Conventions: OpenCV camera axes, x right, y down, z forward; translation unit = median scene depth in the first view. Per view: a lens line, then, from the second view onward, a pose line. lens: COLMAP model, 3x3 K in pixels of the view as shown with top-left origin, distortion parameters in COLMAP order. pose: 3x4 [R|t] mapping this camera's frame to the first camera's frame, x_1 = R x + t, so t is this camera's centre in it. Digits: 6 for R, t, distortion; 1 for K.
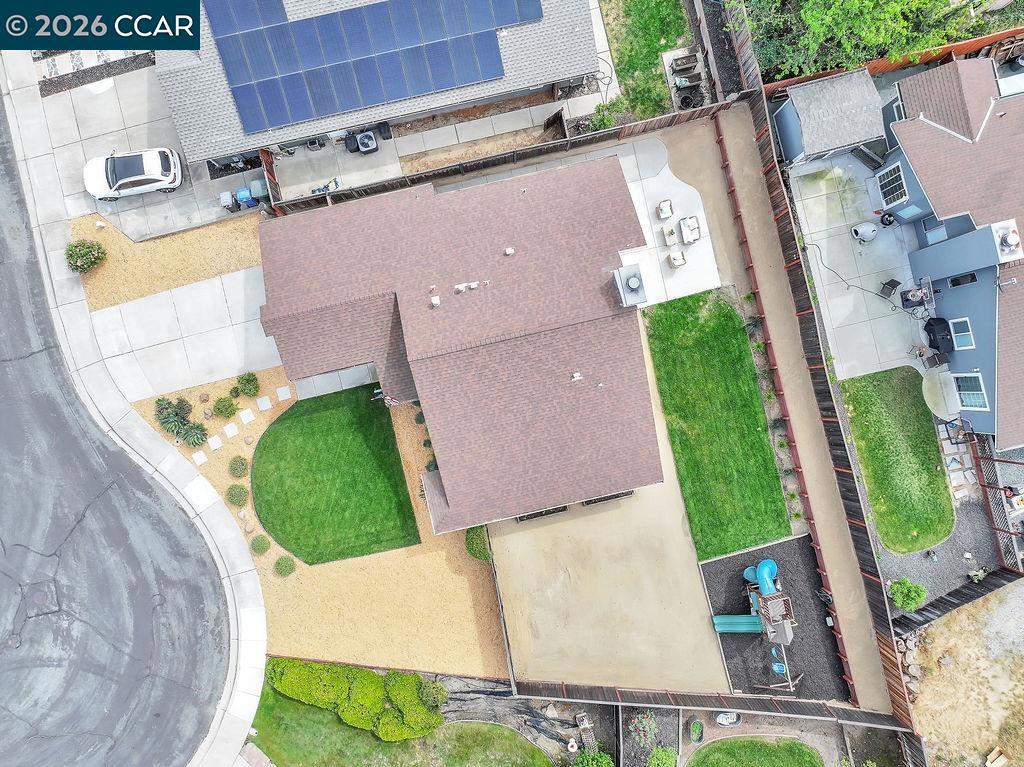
lens RADIAL K [[737.3, 0, 515.7], [0, 737.3, 381.0], [0, 0, 1]] dist [-0.004040, 0.020427]
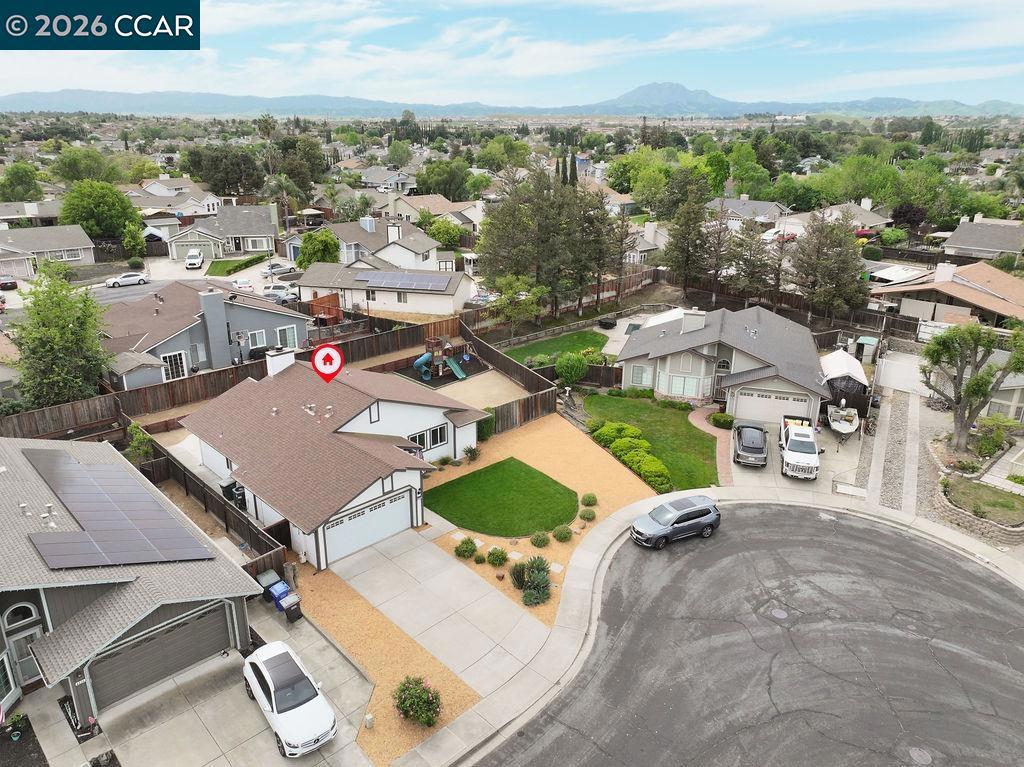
lens RADIAL K [[717.4, 0, 512.0], [0, 717.4, 383.5], [0, 0, 1]] dist [0.003129, 0.003705]
pose [[-0.519877, -0.293093, 0.802387, -1.109496], [0.853950, -0.153761, 0.497119, -0.393872], [-0.022326, 0.943639, 0.330223, 0.445062]]
